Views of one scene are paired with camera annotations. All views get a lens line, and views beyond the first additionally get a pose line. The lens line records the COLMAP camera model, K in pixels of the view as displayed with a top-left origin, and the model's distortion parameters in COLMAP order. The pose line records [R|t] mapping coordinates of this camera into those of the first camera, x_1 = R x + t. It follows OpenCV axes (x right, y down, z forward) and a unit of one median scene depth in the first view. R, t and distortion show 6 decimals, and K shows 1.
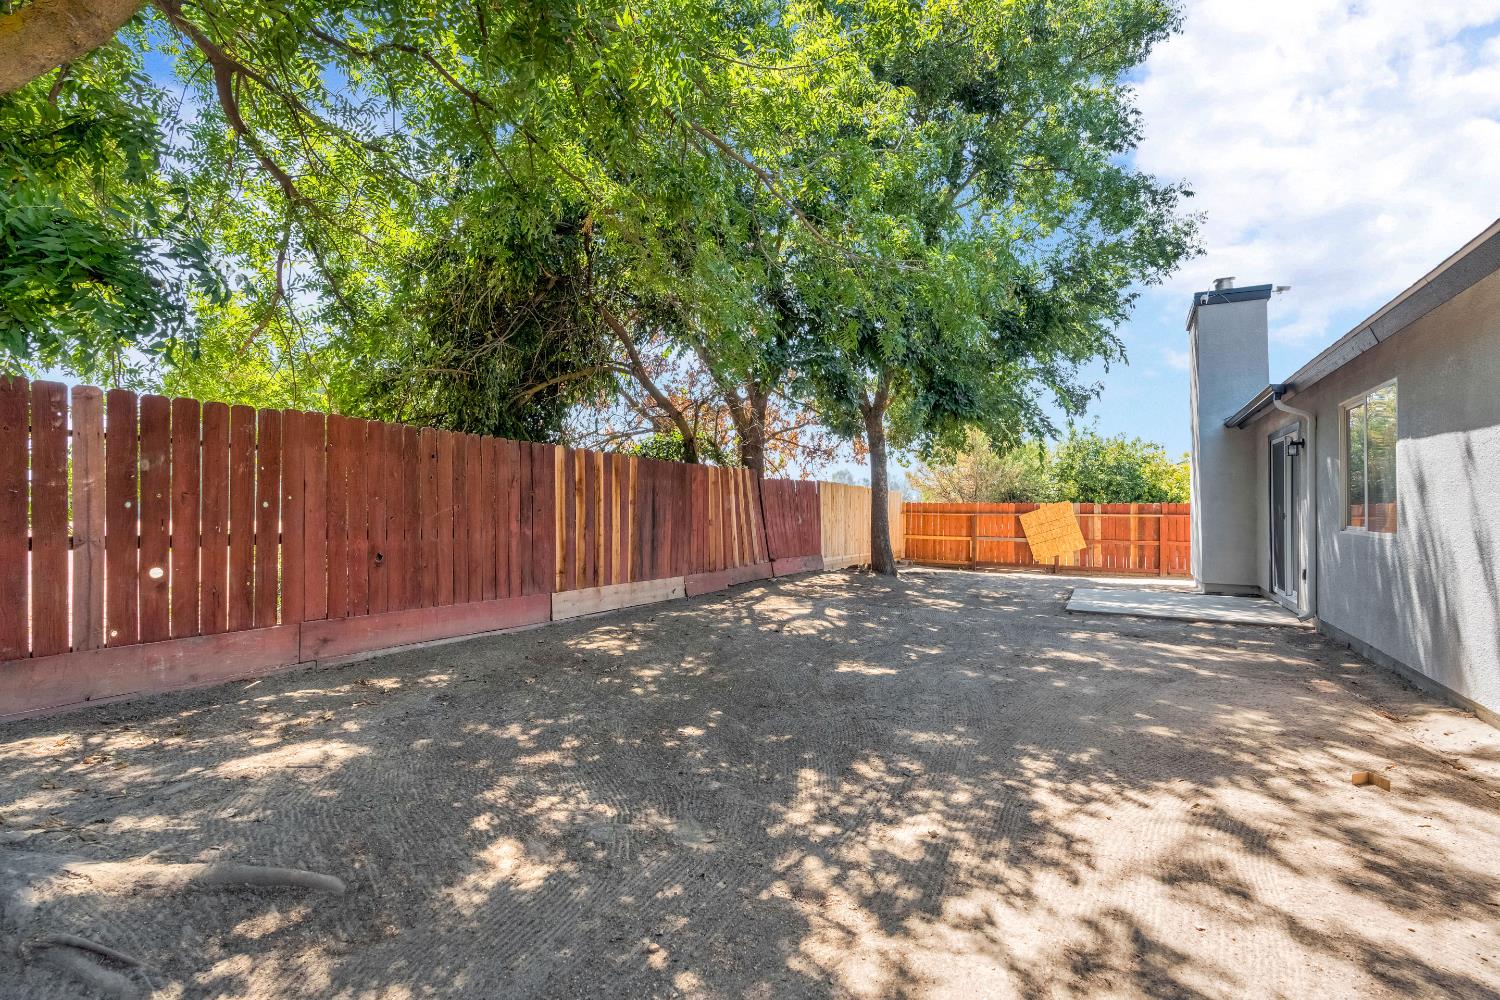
lens RADIAL K [[678.2, 0, 745.1], [0, 678.2, 506.6], [0, 0, 1]] dist [-0.007352, 0.000932]
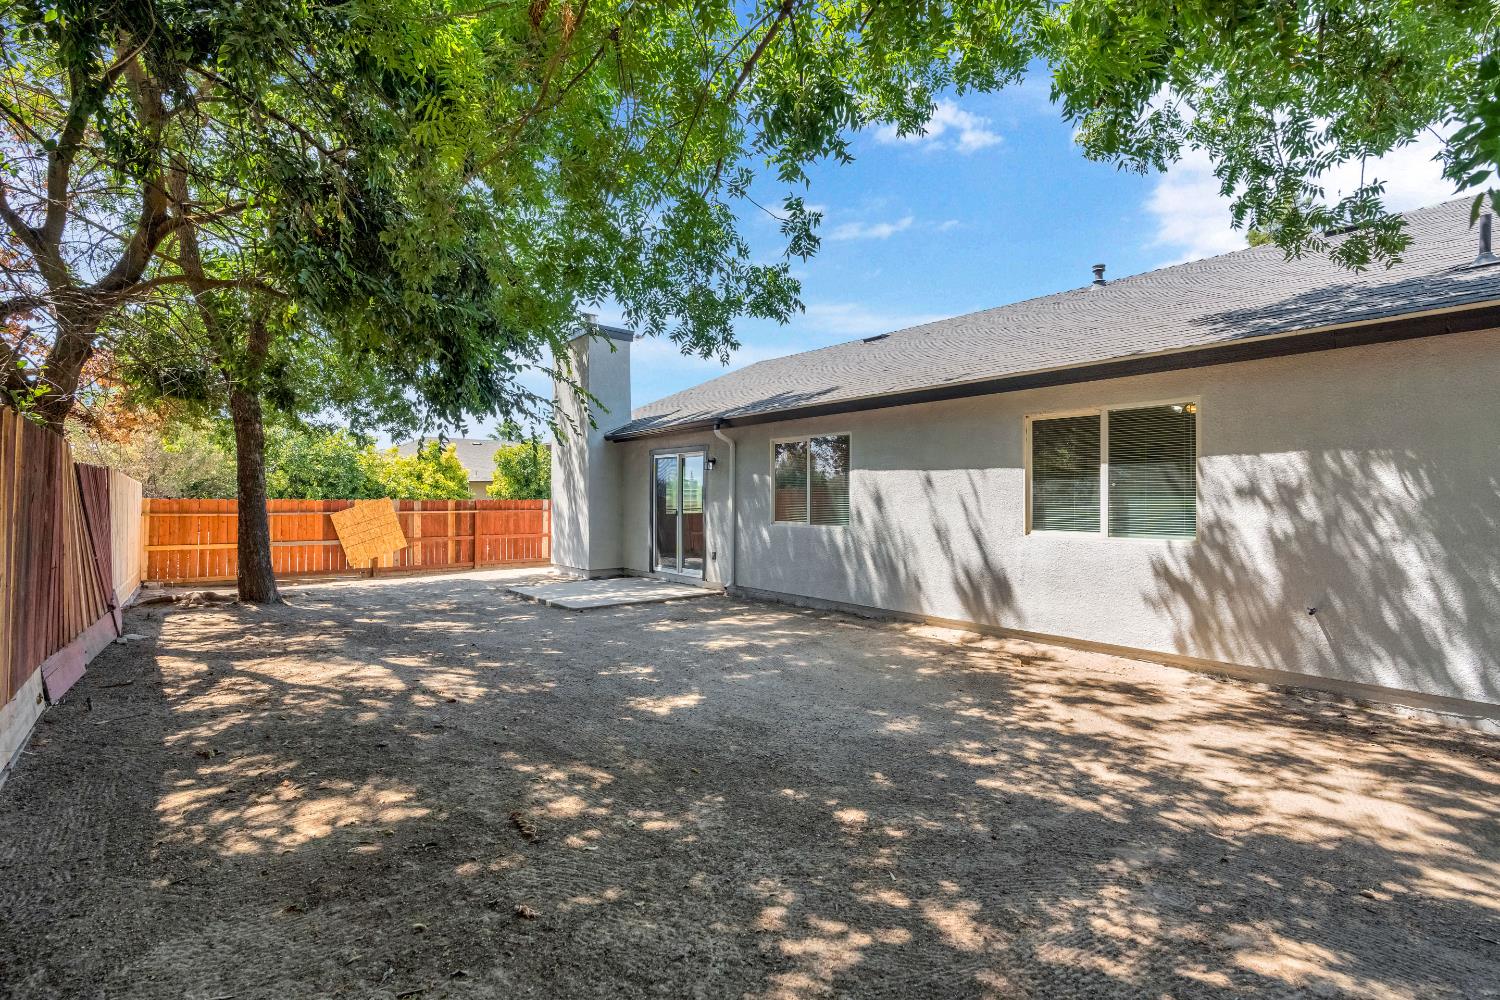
lens RADIAL K [[678.2, 0, 745.1], [0, 678.2, 506.6], [0, 0, 1]] dist [-0.007352, 0.000932]
pose [[0.342245, -0.015102, 0.939489, -1.050857], [-0.001319, 0.999862, 0.016553, -0.054723], [-0.939610, -0.006904, 0.342178, 1.028531]]
